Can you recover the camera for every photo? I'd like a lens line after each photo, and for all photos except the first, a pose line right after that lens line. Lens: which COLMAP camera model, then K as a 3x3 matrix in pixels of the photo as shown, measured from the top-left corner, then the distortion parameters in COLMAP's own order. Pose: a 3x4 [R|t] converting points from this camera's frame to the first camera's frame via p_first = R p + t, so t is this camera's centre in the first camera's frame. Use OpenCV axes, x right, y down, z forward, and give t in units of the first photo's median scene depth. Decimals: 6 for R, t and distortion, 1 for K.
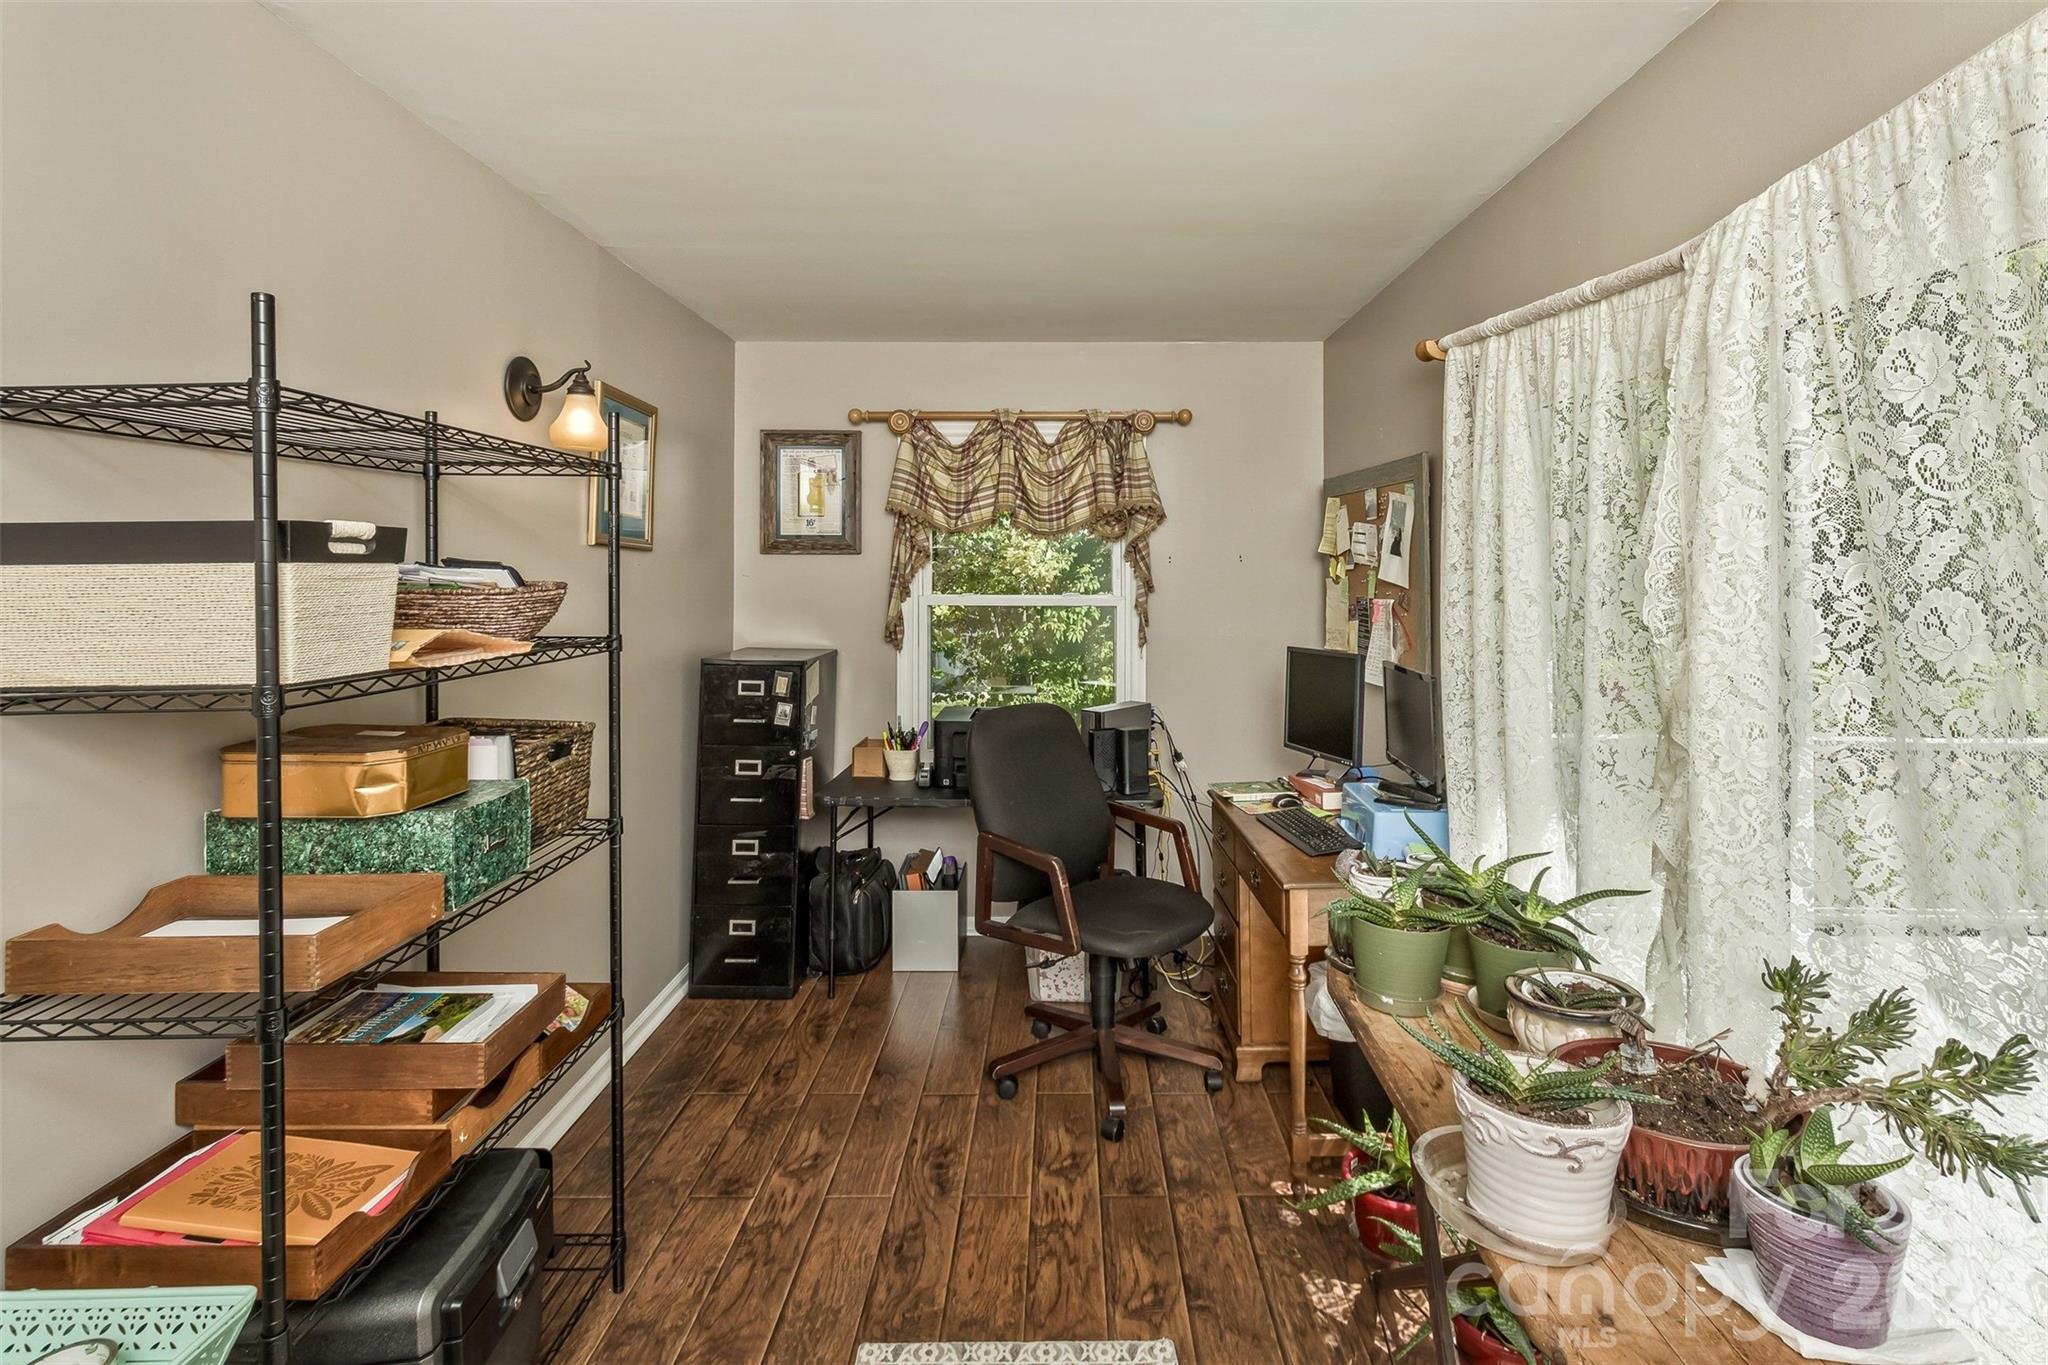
lens RADIAL K [[999.7, 0, 1071.8], [0, 999.7, 575.6], [0, 0, 1]] dist [0.002166, -0.000642]
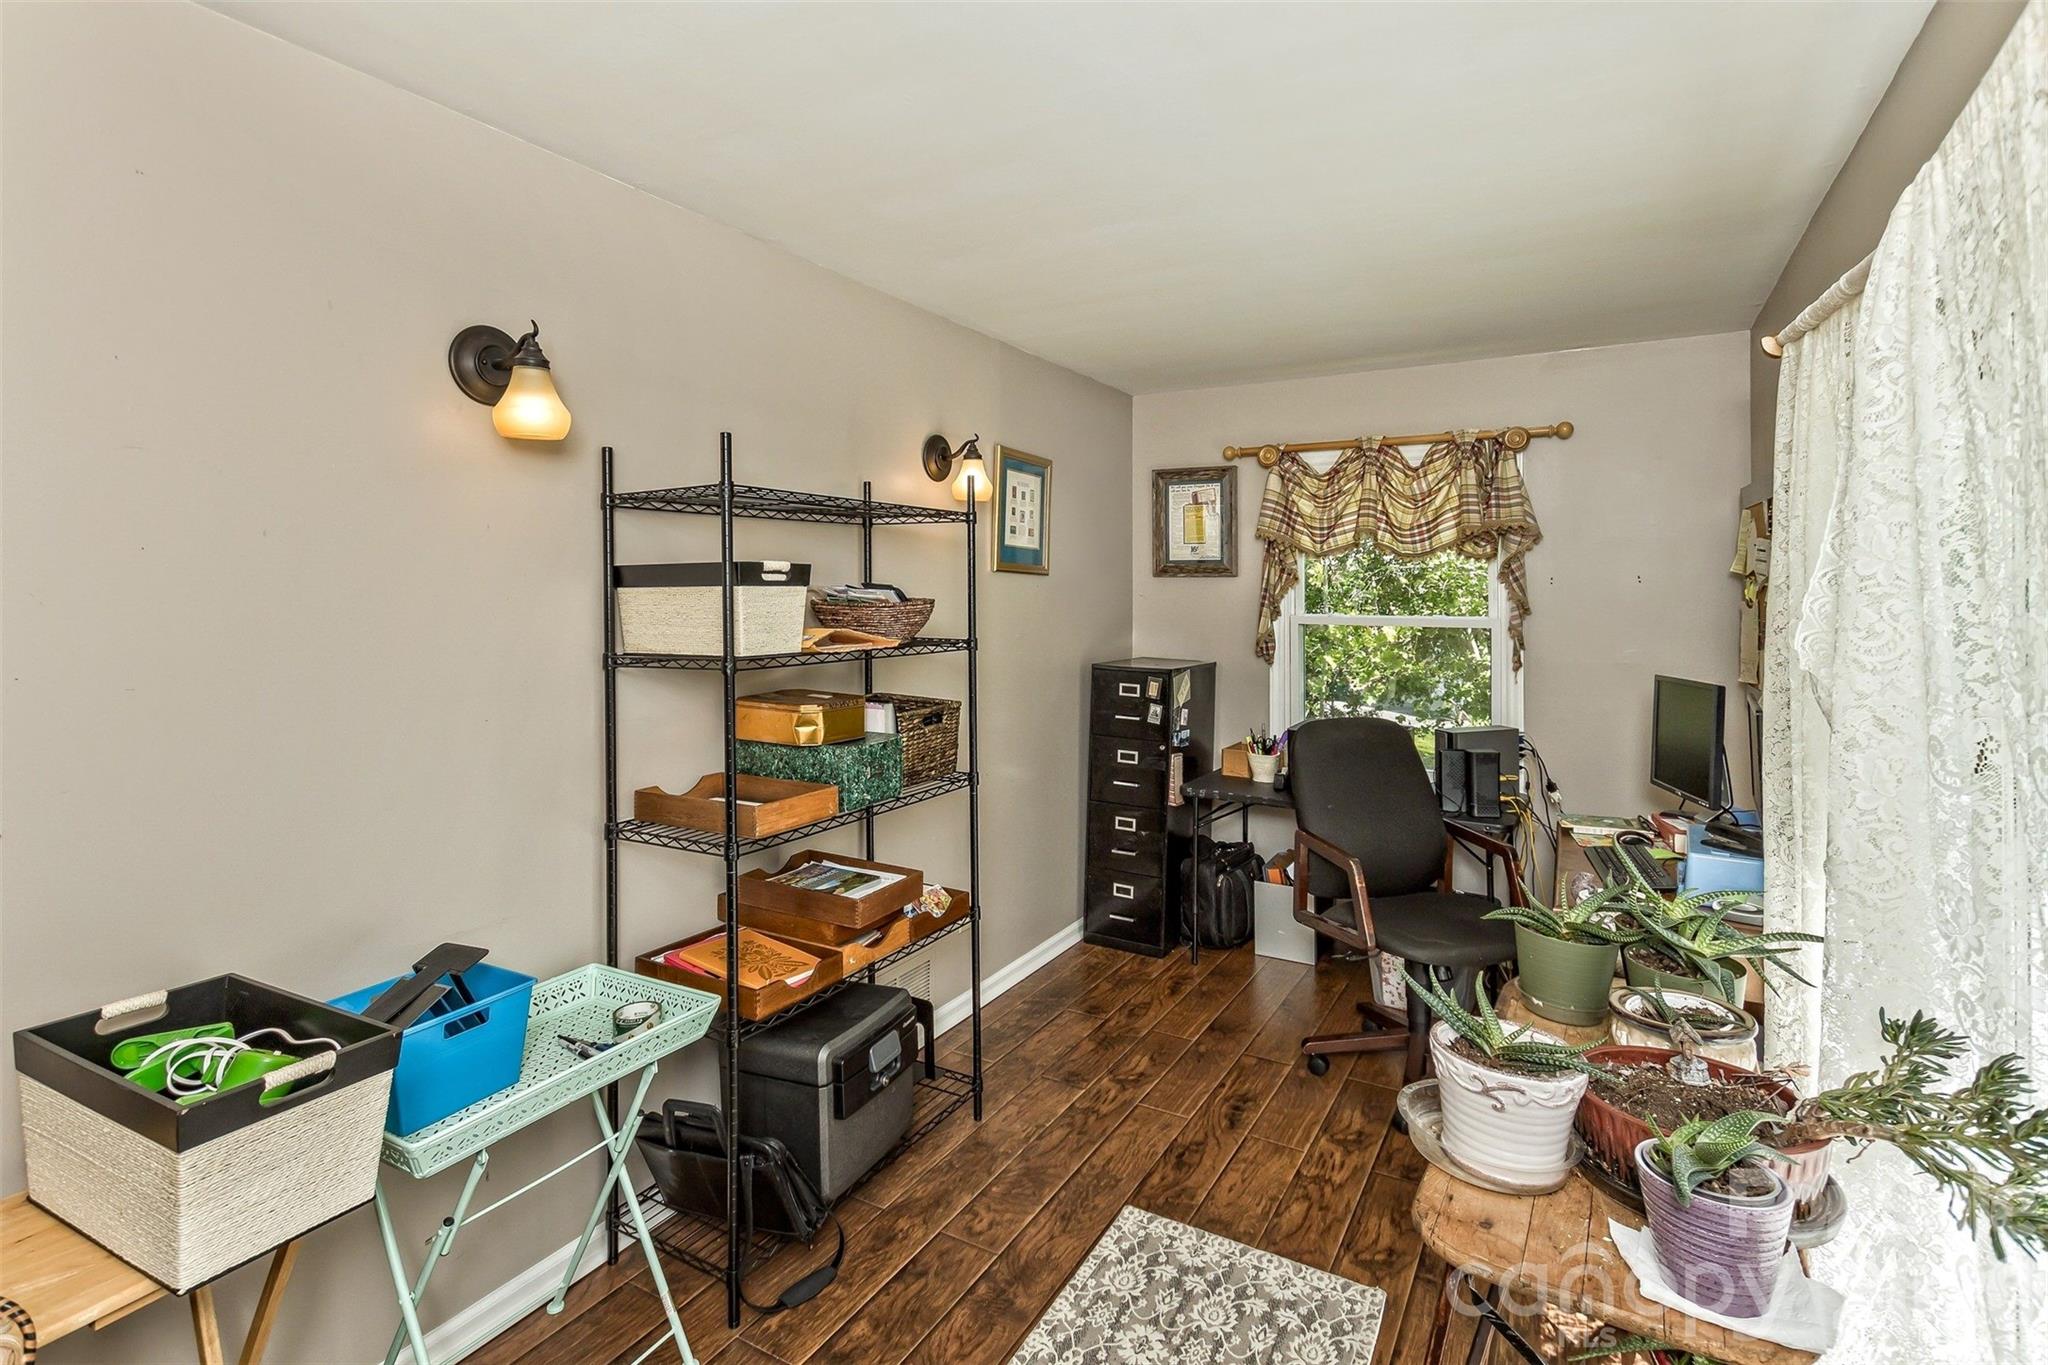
lens RADIAL K [[987.8, 0, 1033.7], [0, 987.8, 606.3], [0, 0, 1]] dist [0.001729, 0.000139]
pose [[0.865571, 0.010259, -0.500681, 0.186229], [-0.005180, 0.999920, 0.011534, -0.000136], [0.500760, -0.007390, 0.865555, -0.080344]]
